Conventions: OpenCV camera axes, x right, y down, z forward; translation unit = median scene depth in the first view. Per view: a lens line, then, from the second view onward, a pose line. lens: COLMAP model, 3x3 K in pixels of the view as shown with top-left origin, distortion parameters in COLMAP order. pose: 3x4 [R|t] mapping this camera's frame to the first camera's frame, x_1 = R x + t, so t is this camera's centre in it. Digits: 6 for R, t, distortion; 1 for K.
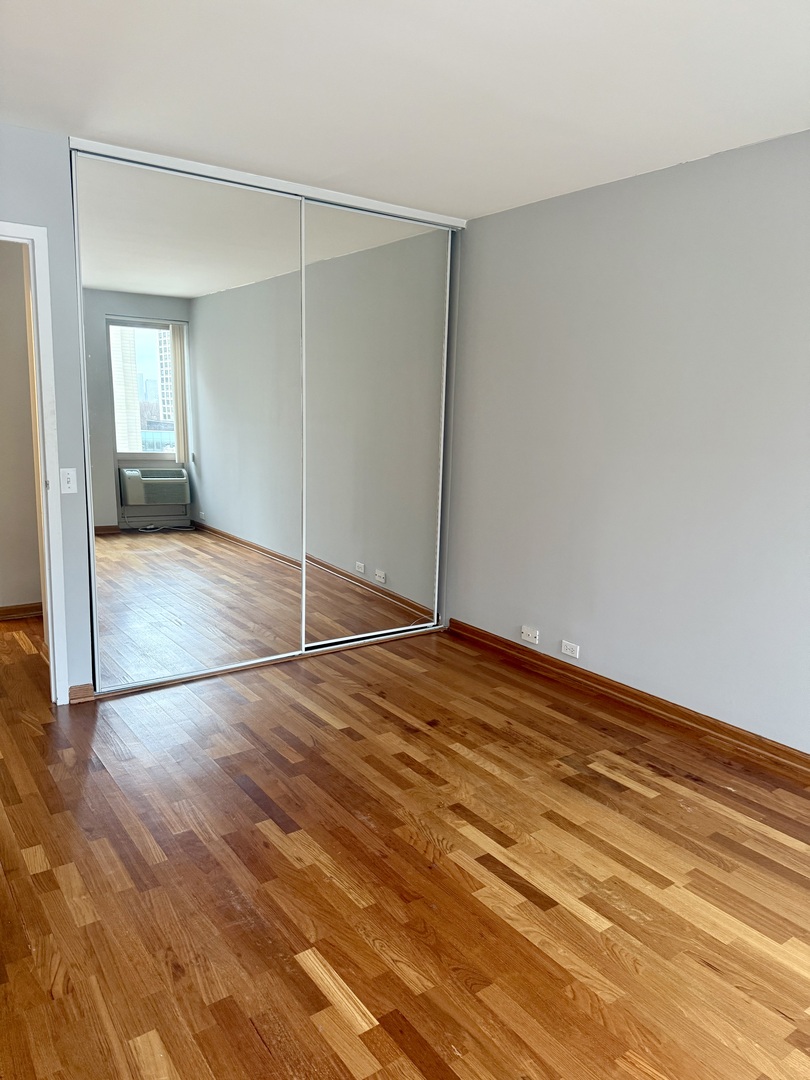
lens RADIAL K [[792.4, 0, 404.8], [0, 792.4, 534.5], [0, 0, 1]] dist [0.028284, -0.000564]
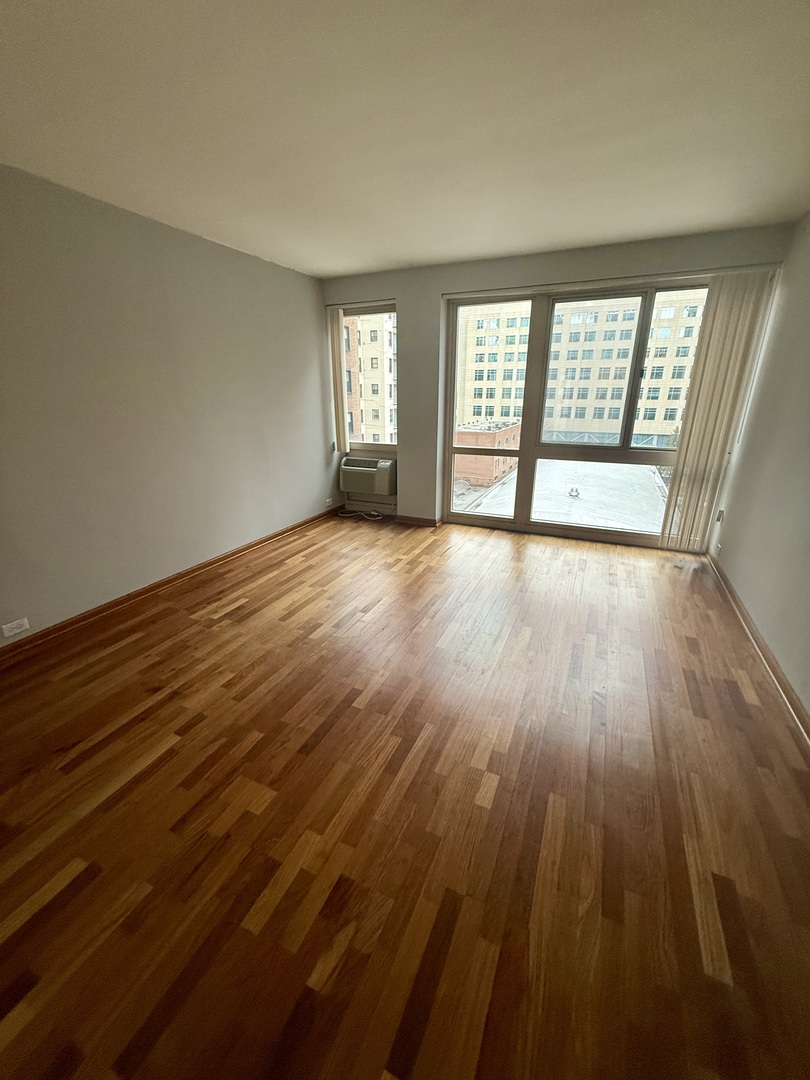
lens RADIAL K [[438.8, 0, 406.6], [0, 438.8, 542.4], [0, 0, 1]] dist [-0.001420, -0.000464]
pose [[-0.512850, -0.302649, 0.803361, -0.652843], [0.136624, 0.895096, 0.424426, -0.176042], [-0.847537, 0.327425, -0.417701, 1.023499]]
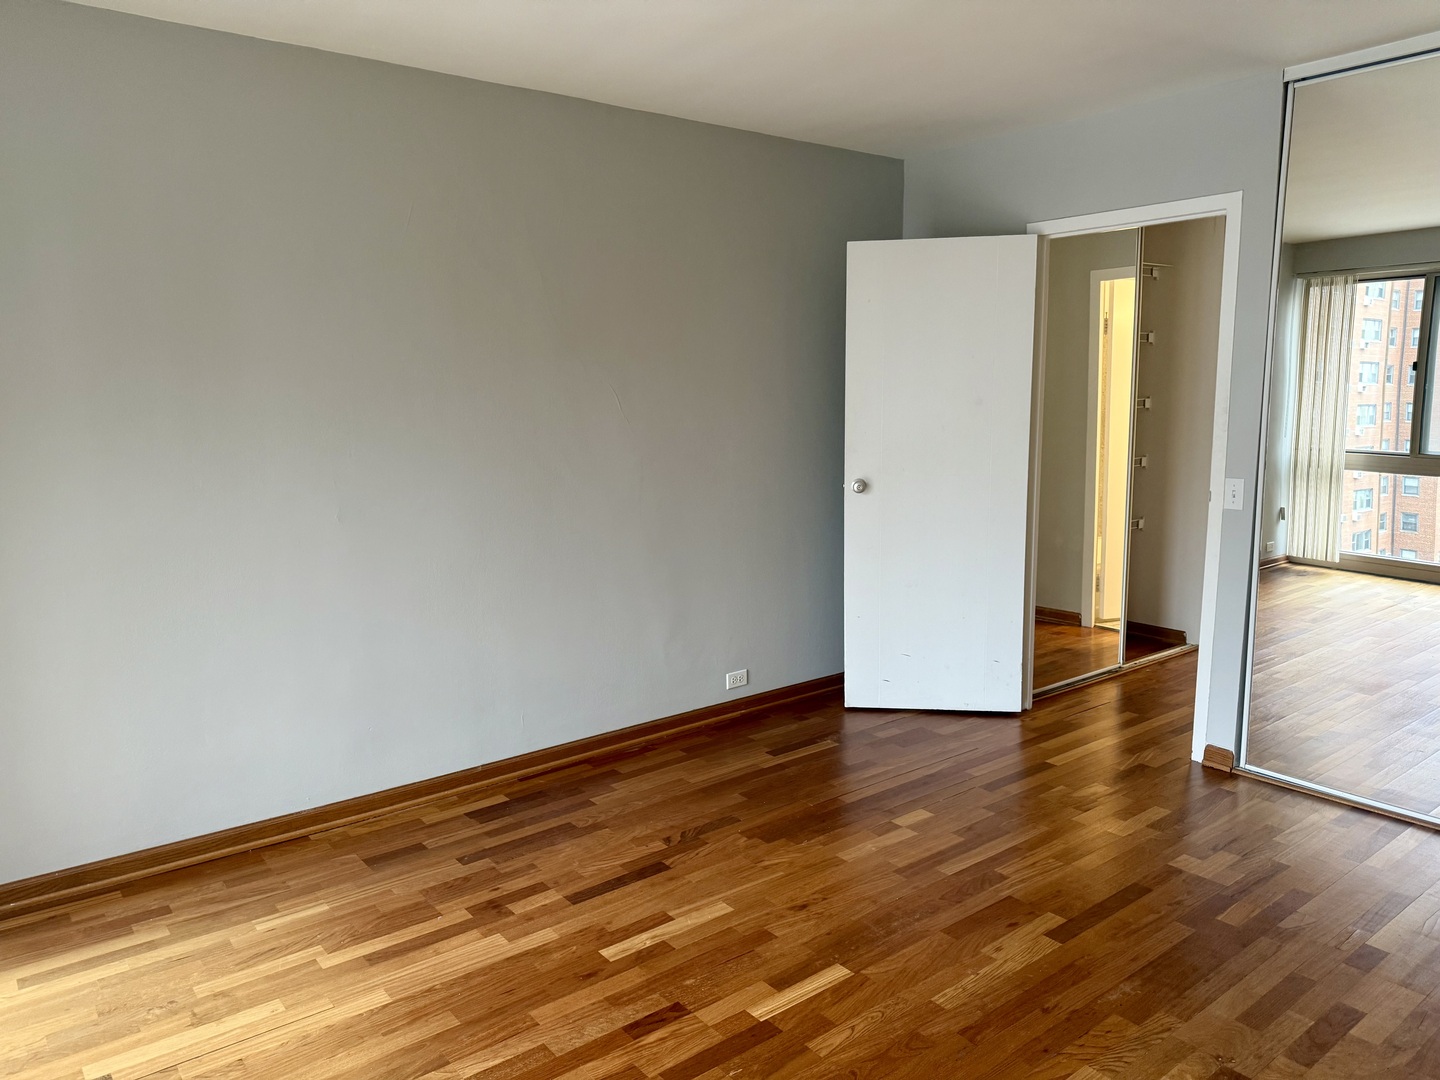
lens RADIAL K [[1015.3, 0, 673.8], [0, 1015.3, 540.7], [0, 0, 1]] dist [0.002020, 0.038450]
pose [[0.021947, 0.129373, -0.991353, 0.706727], [-0.157815, 0.979608, 0.124346, -0.070252], [0.987225, 0.153722, 0.041916, 0.463423]]
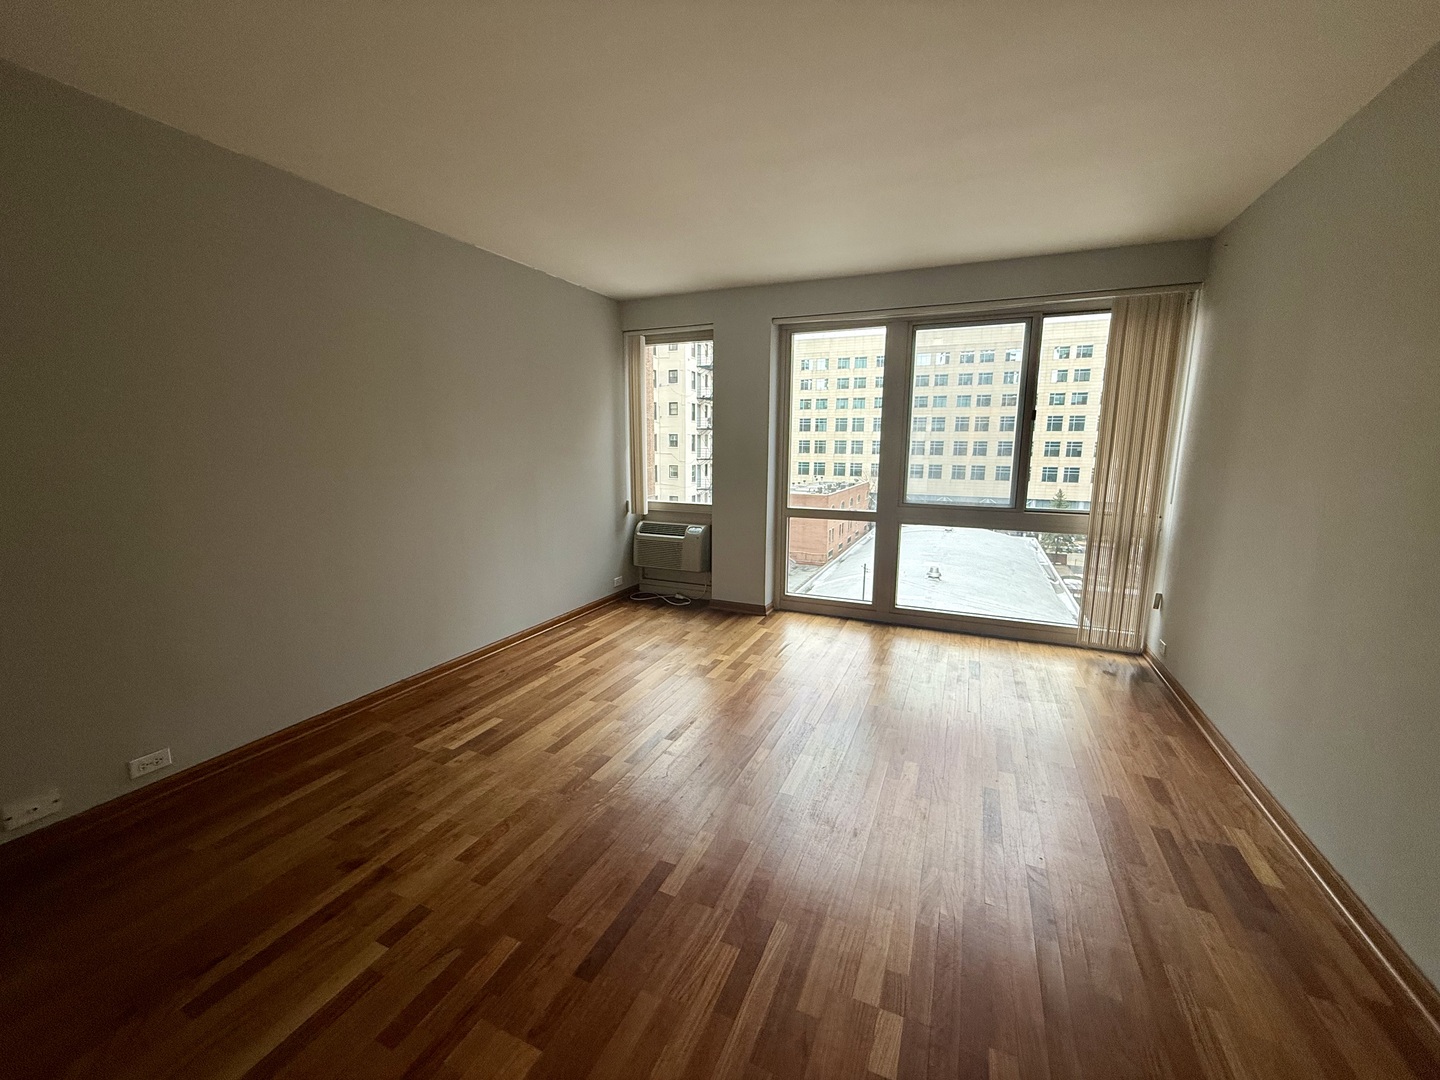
lens RADIAL K [[585.0, 0, 721.8], [0, 585.0, 534.4], [0, 0, 1]] dist [-0.001420, -0.000464]
pose [[-0.525111, -0.158536, 0.836136, -0.604612], [0.127151, 0.956852, 0.261278, -0.158114], [-0.841481, 0.243516, -0.482296, 1.036228]]
